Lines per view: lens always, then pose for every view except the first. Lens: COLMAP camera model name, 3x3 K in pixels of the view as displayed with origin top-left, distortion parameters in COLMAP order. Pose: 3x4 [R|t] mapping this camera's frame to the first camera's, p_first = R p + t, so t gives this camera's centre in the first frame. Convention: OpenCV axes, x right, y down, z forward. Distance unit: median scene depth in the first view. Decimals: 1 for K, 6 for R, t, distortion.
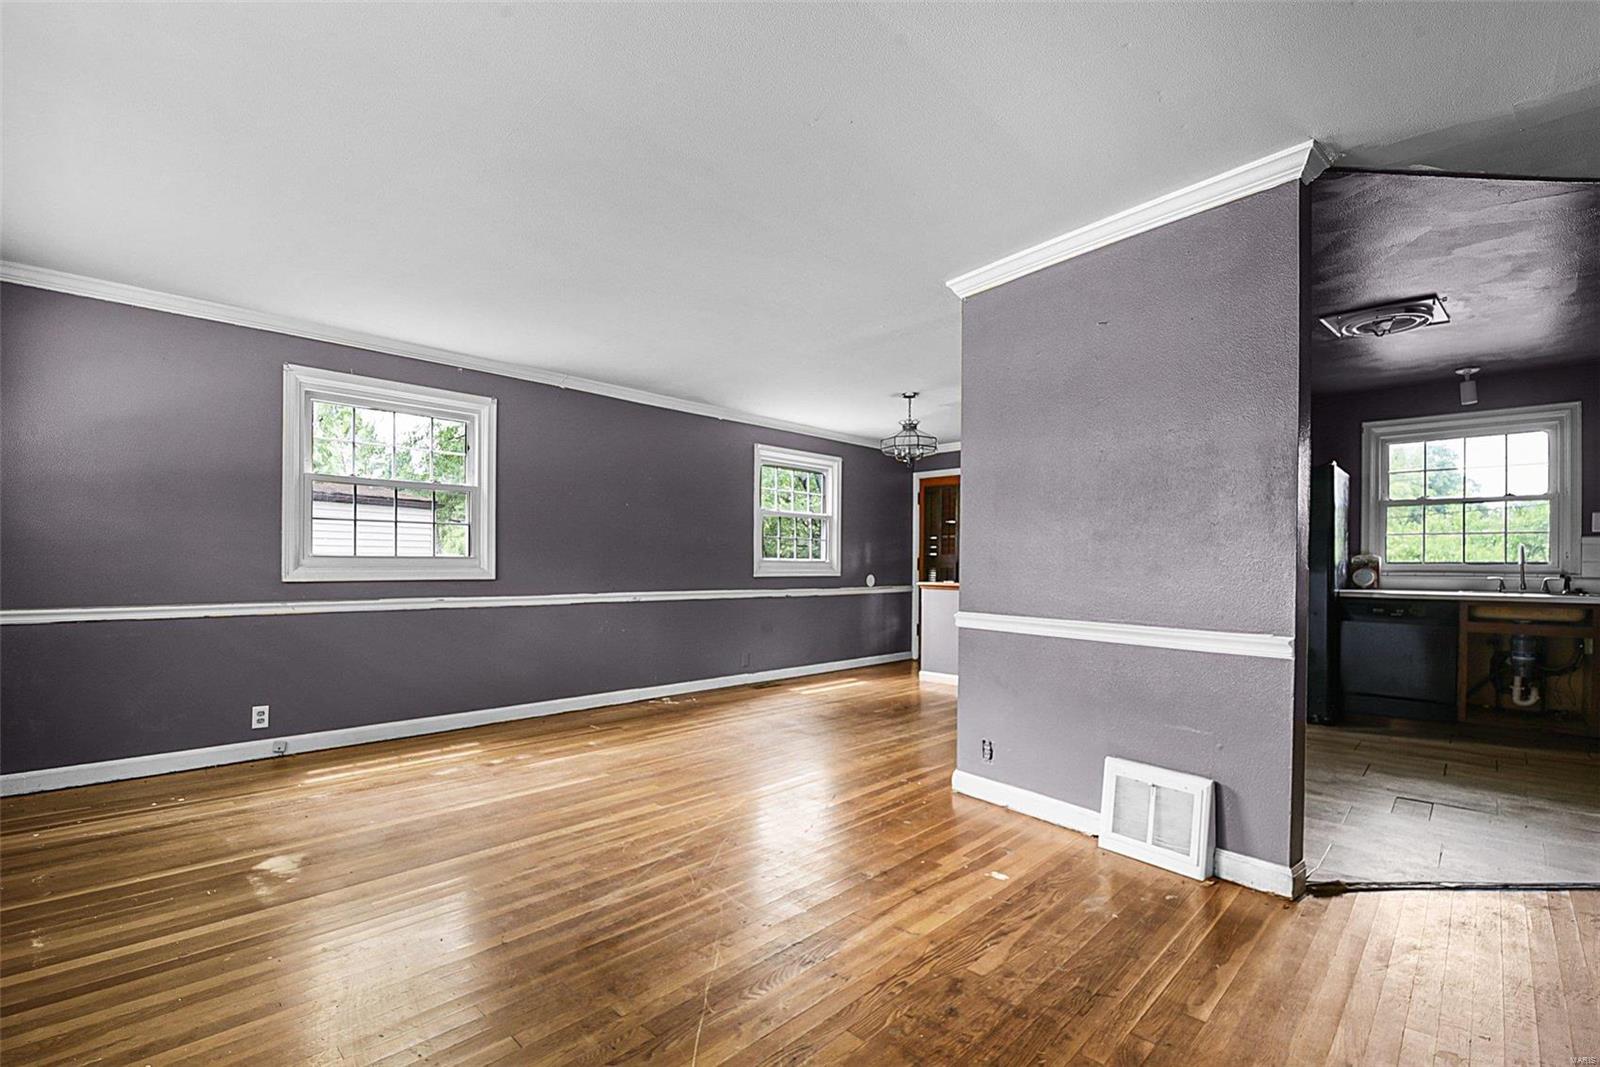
lens RADIAL K [[708.6, 0, 810.9], [0, 708.6, 566.4], [0, 0, 1]] dist [-0.004461, -0.007213]
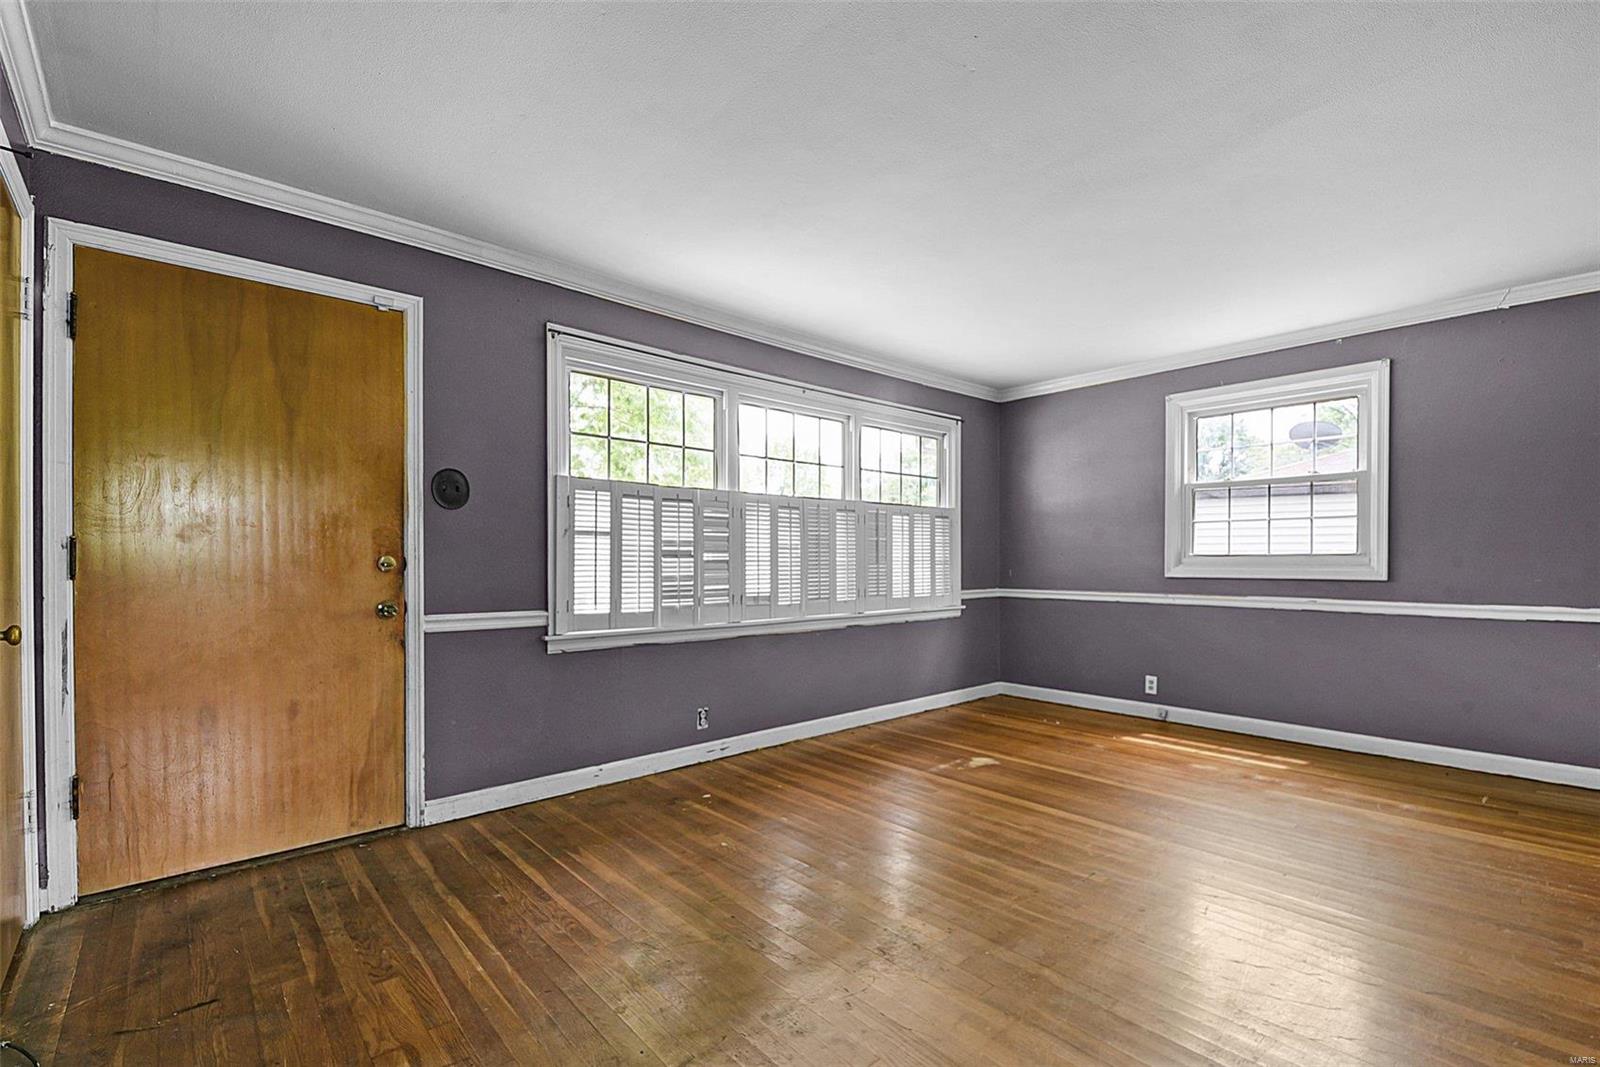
lens RADIAL K [[708.6, 0, 811.3], [0, 708.6, 568.0], [0, 0, 1]] dist [-0.004461, -0.007213]
pose [[-0.067684, 0.006076, -0.997688, 0.433046], [-0.003920, 0.999972, 0.006356, 0.001029], [0.997699, 0.004341, -0.067659, 0.412606]]
